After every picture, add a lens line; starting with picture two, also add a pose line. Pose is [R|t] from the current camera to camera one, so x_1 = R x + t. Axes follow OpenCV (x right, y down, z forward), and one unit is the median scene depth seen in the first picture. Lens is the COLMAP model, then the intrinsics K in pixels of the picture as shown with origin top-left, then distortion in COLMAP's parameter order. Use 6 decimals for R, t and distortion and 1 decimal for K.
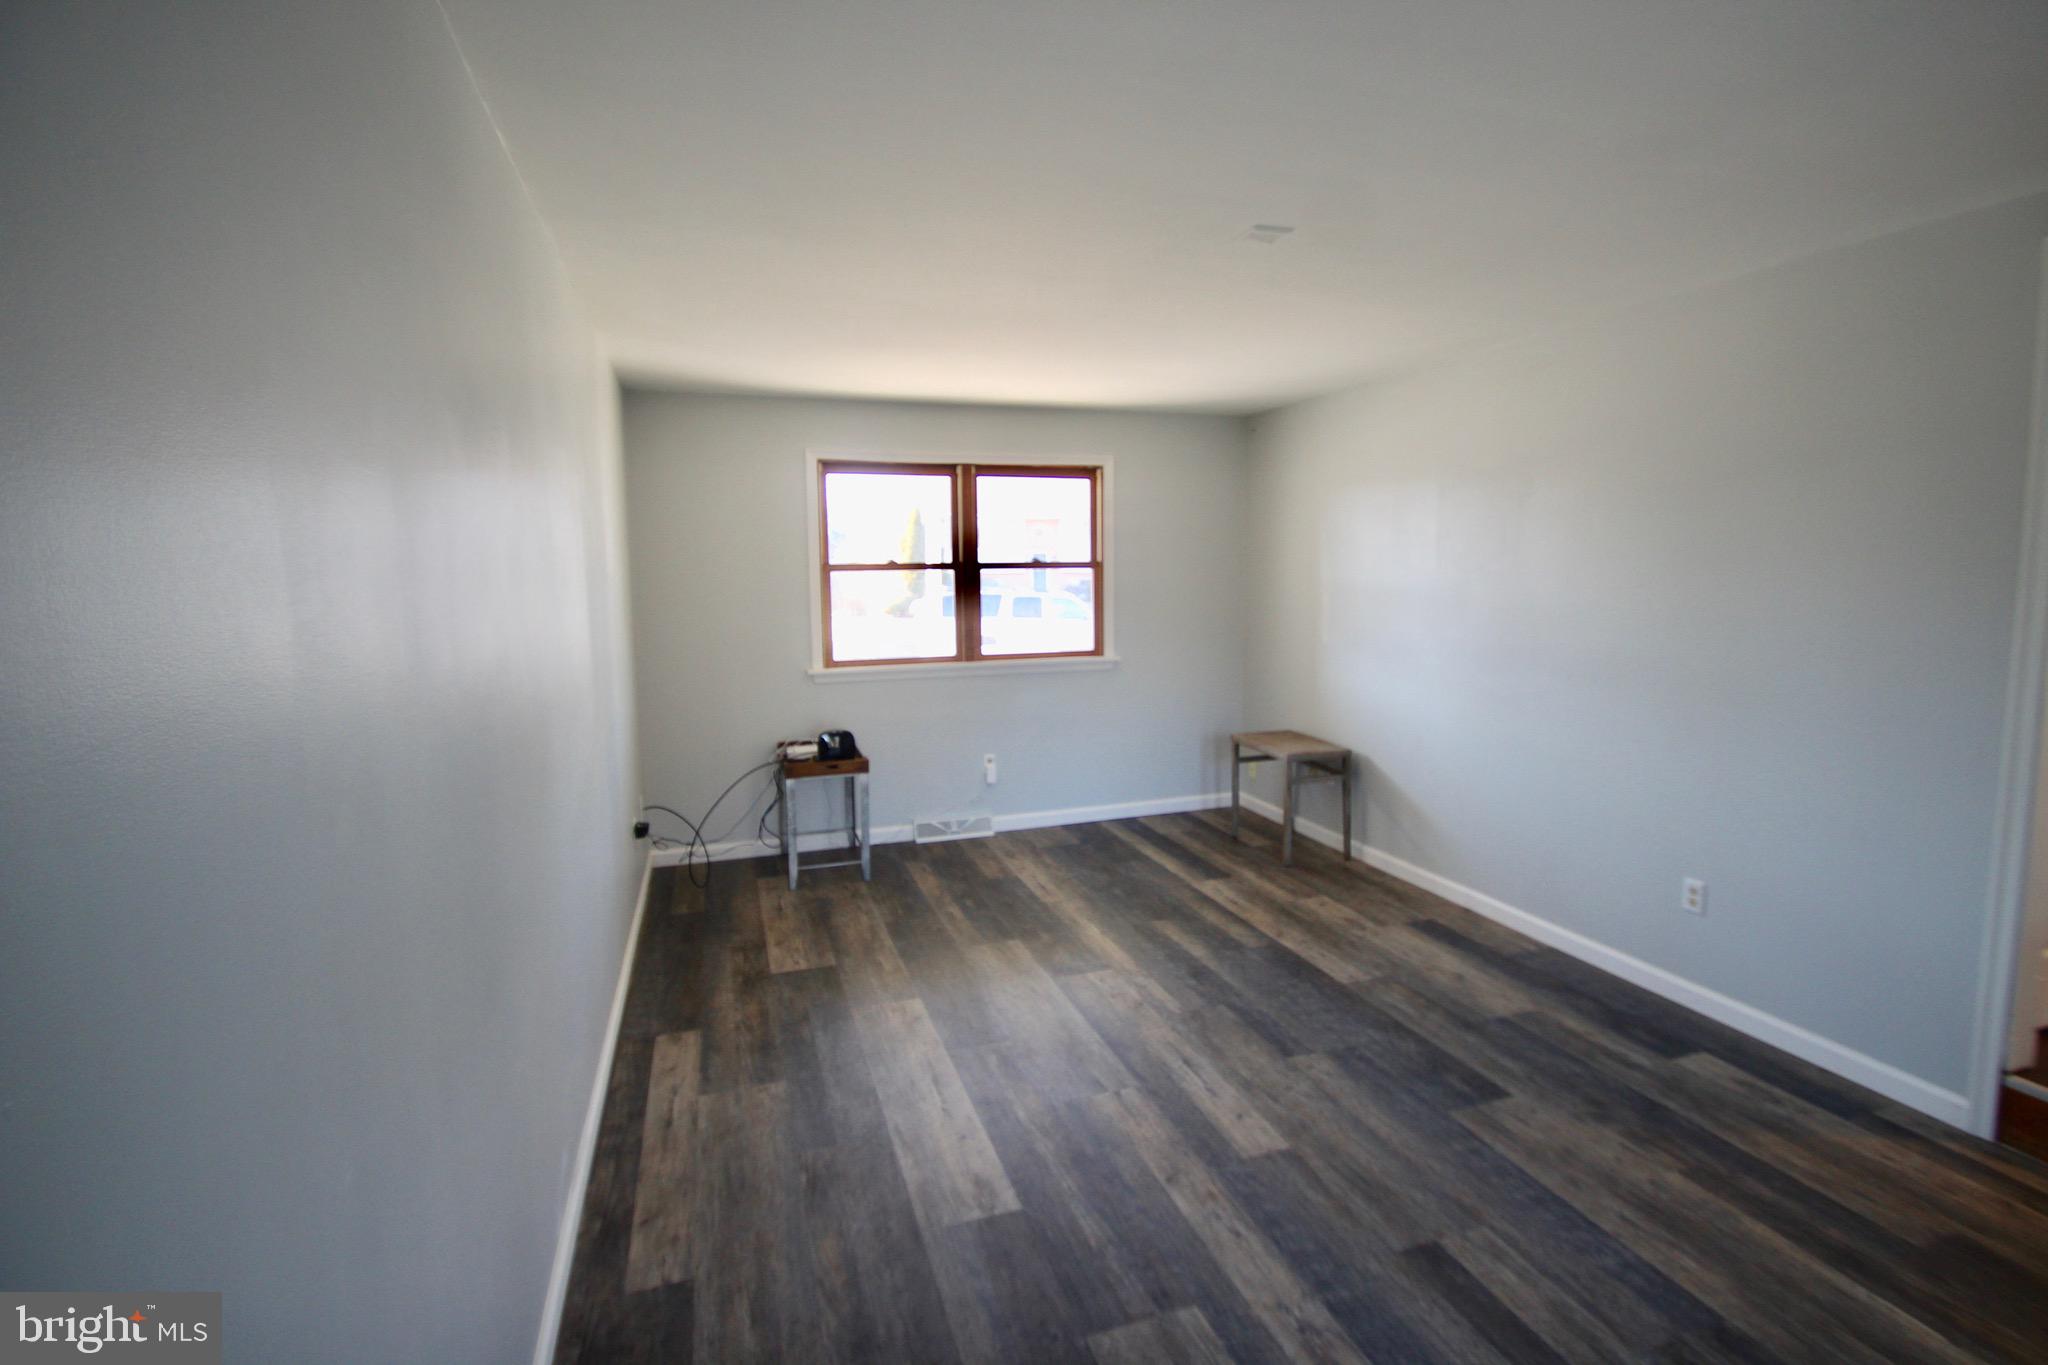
lens RADIAL K [[968.8, 0, 1034.0], [0, 968.8, 667.5], [0, 0, 1]] dist [0.014162, -0.014931]
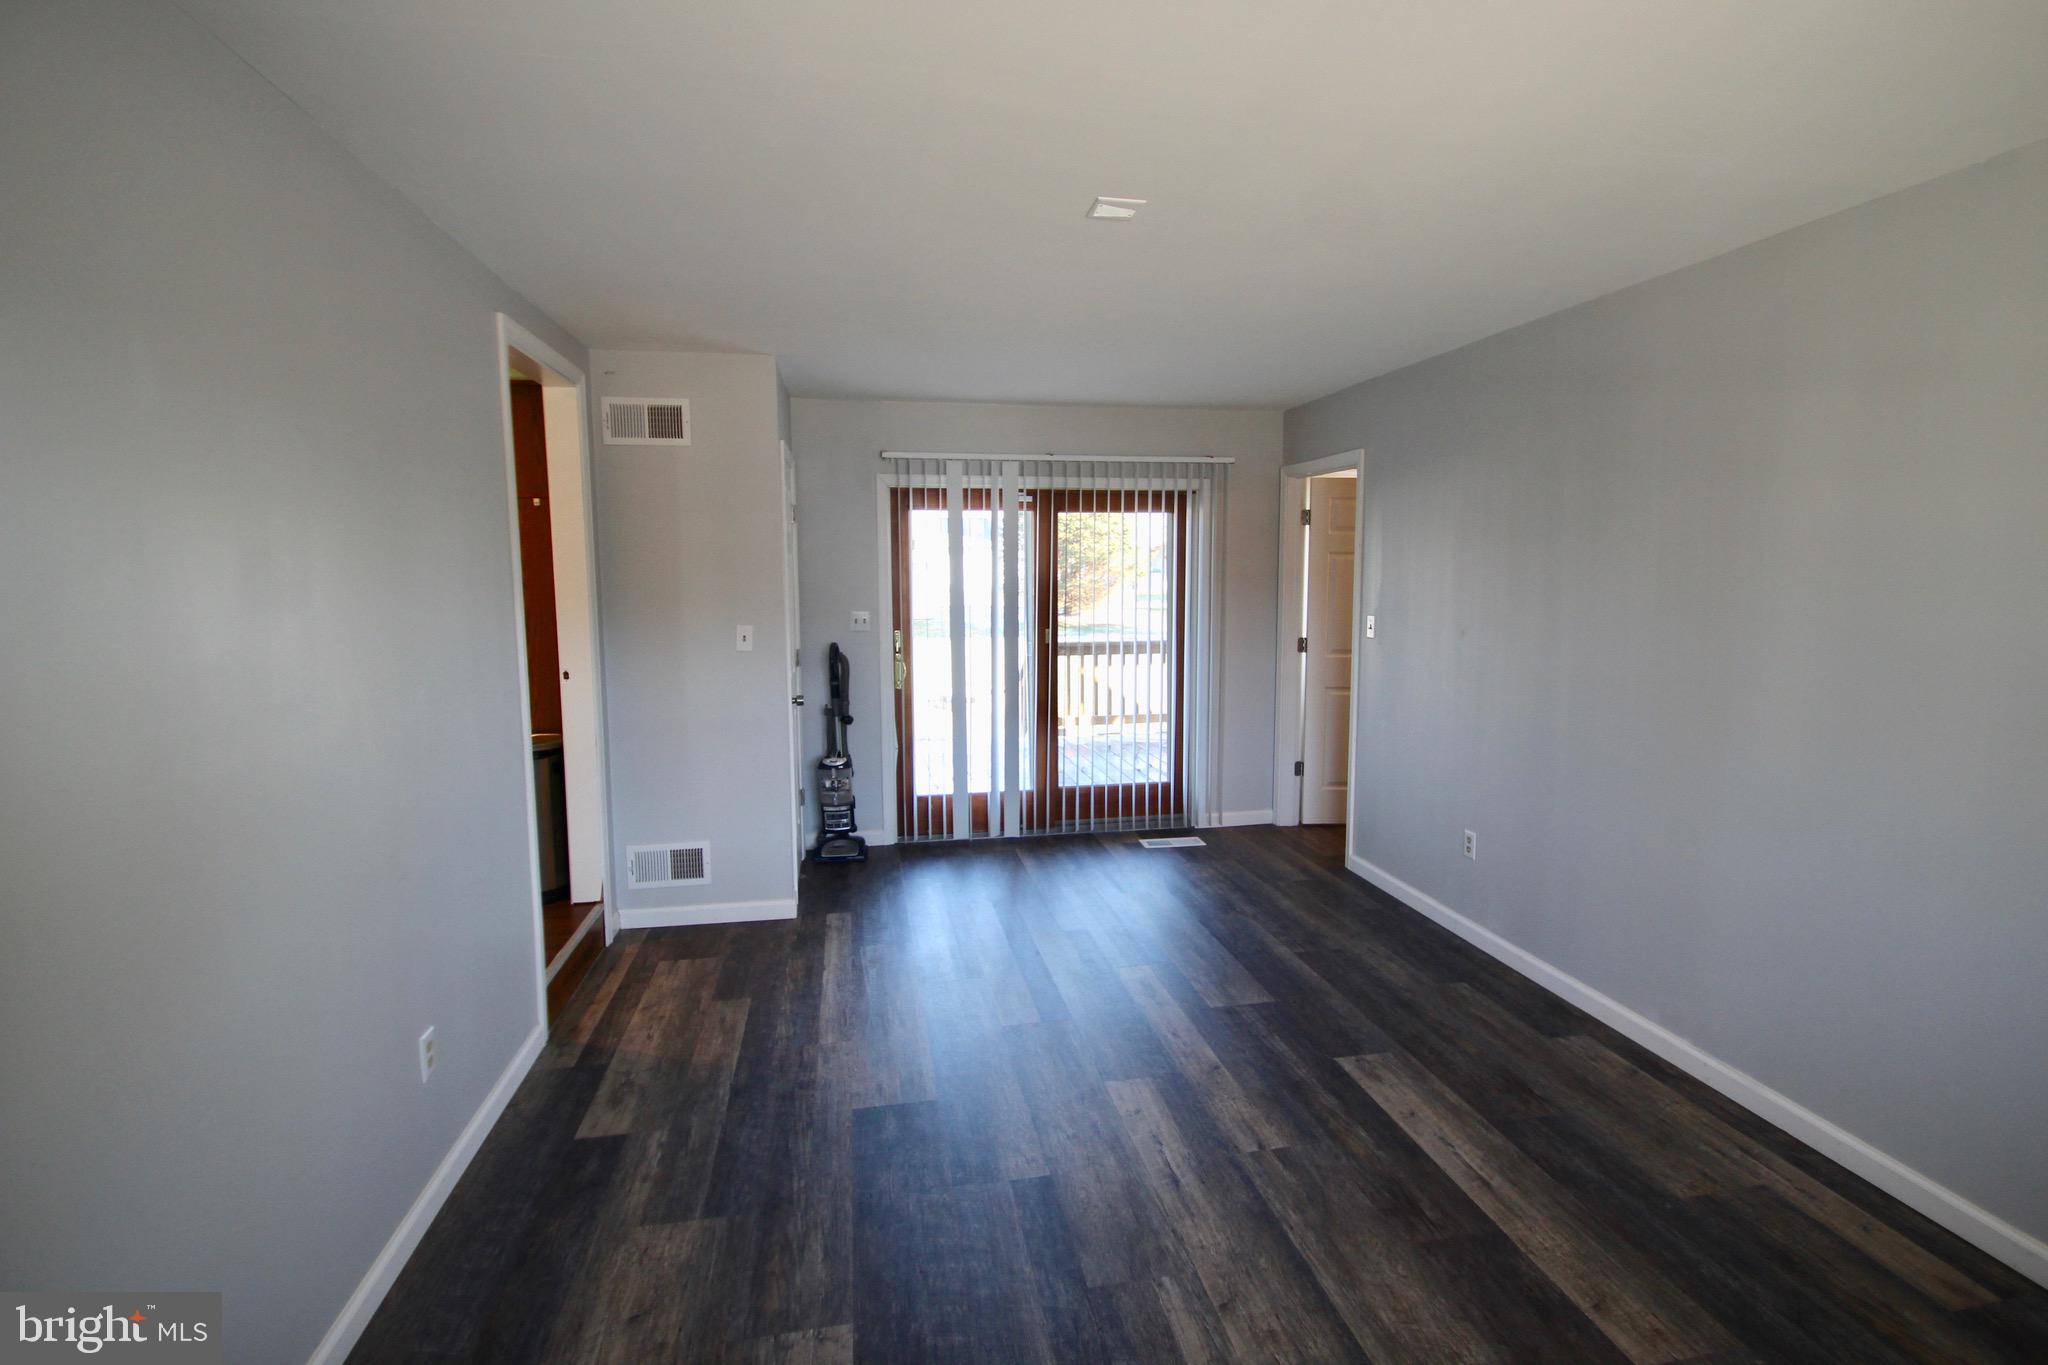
lens RADIAL K [[968.8, 0, 1034.0], [0, 968.8, 667.5], [0, 0, 1]] dist [0.014162, -0.014931]
pose [[-0.991089, 0.003140, 0.133166, 0.176333], [0.030067, 0.979194, 0.200685, -0.193849], [-0.129765, 0.202900, -0.970563, 1.836403]]
